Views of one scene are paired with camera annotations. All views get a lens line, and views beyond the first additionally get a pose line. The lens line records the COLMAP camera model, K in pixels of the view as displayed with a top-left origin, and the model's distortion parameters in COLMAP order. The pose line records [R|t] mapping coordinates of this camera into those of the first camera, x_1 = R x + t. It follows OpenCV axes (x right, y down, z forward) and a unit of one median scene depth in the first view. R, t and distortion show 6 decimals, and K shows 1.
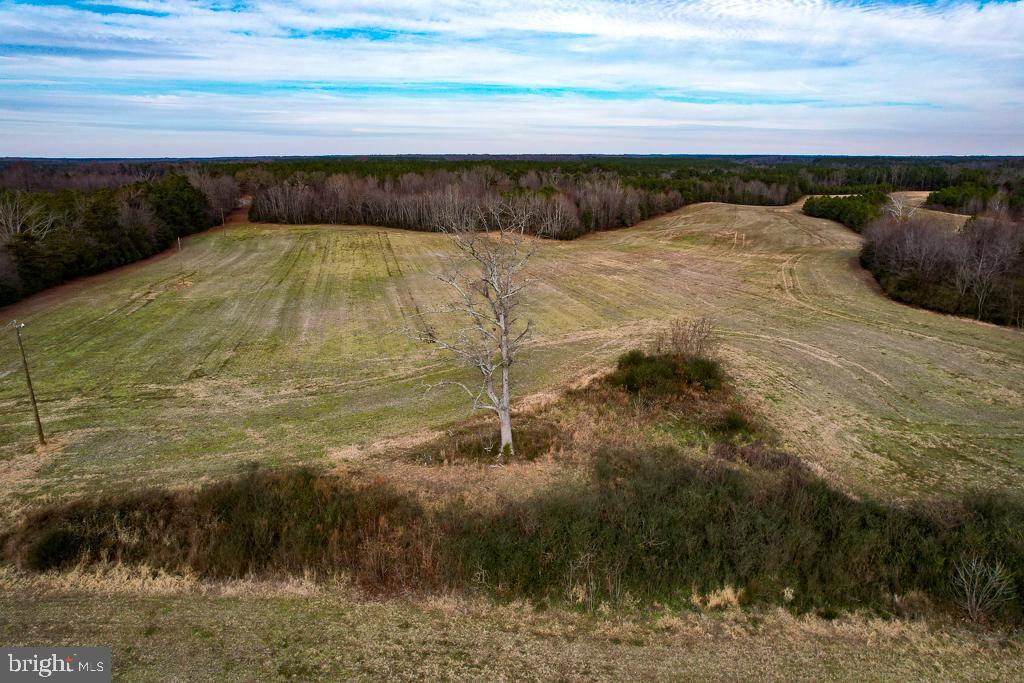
lens RADIAL K [[671.0, 0, 532.7], [0, 671.0, 341.2], [0, 0, 1]] dist [-0.090944, 0.080455]
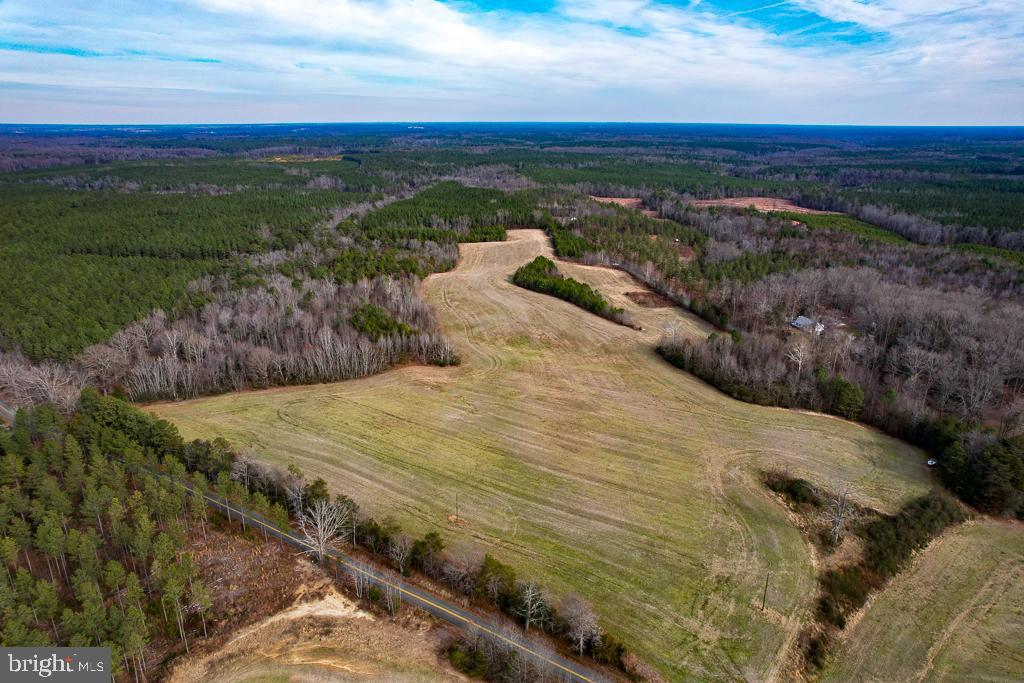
lens RADIAL K [[630.4, 0, 525.0], [0, 630.4, 300.8], [0, 0, 1]] dist [-0.075338, 0.066574]
pose [[0.739560, -0.191836, 0.645174, -2.184531], [0.192721, 0.978746, 0.070105, -1.131841], [-0.644910, 0.072491, 0.760812, -0.349879]]
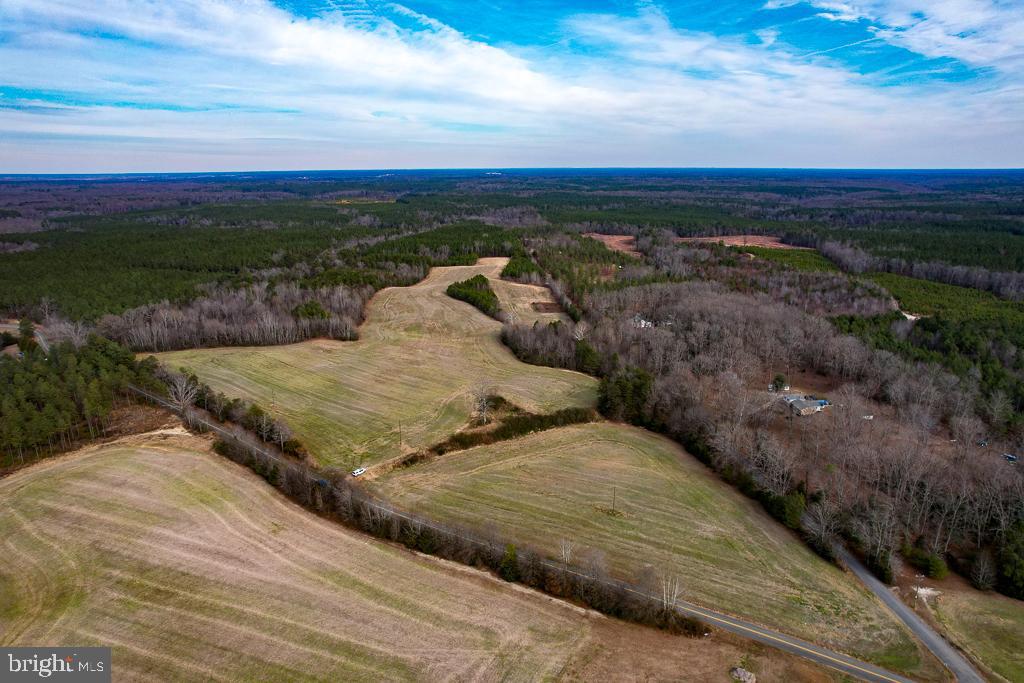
lens RADIAL K [[633.1, 0, 512.0], [0, 633.1, 341.5], [0, 0, 1]] dist [-0.070566, 0.056885]
pose [[0.828307, -0.160234, 0.536872, -1.773433], [0.167119, 0.985271, 0.036225, -0.449322], [-0.534769, 0.059717, 0.842885, -2.454807]]
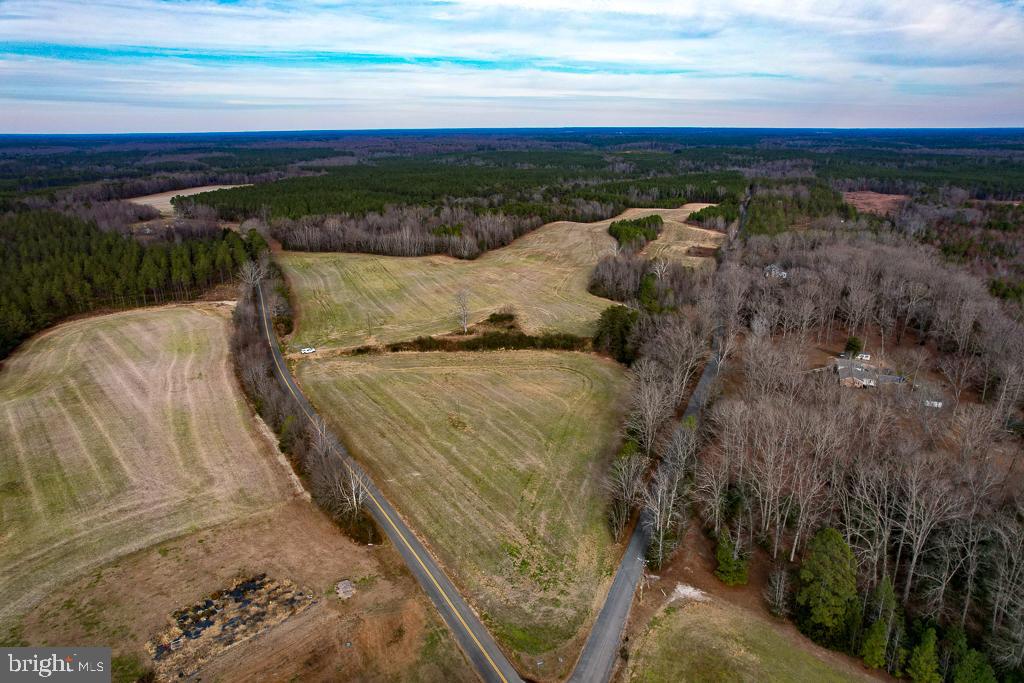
lens RADIAL K [[646.7, 0, 517.5], [0, 646.7, 339.7], [0, 0, 1]] dist [-0.077367, 0.072621]
pose [[0.991491, -0.048986, 0.120606, -0.175926], [0.044060, 0.998096, 0.043172, 0.012852], [-0.122491, -0.037491, 0.991761, -2.818707]]
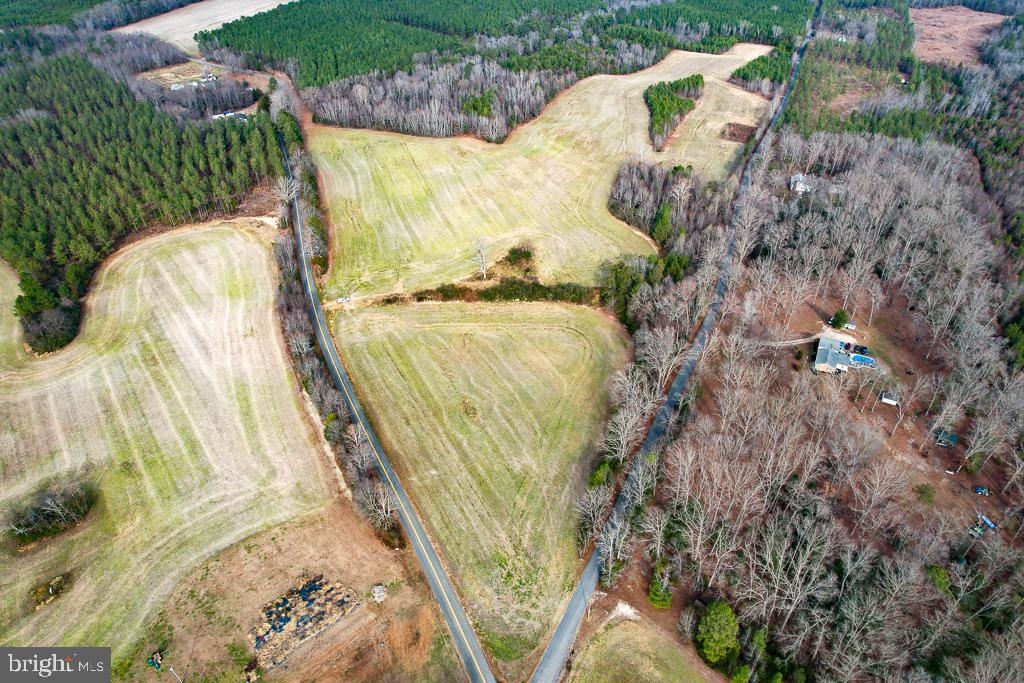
lens RADIAL K [[646.7, 0, 517.5], [0, 646.7, 339.7], [0, 0, 1]] dist [-0.077367, 0.072621]
pose [[0.997813, -0.052966, 0.039555, -0.005878], [0.035750, 0.935669, 0.351065, -0.880530], [-0.055604, -0.348883, 0.935515, -3.010583]]
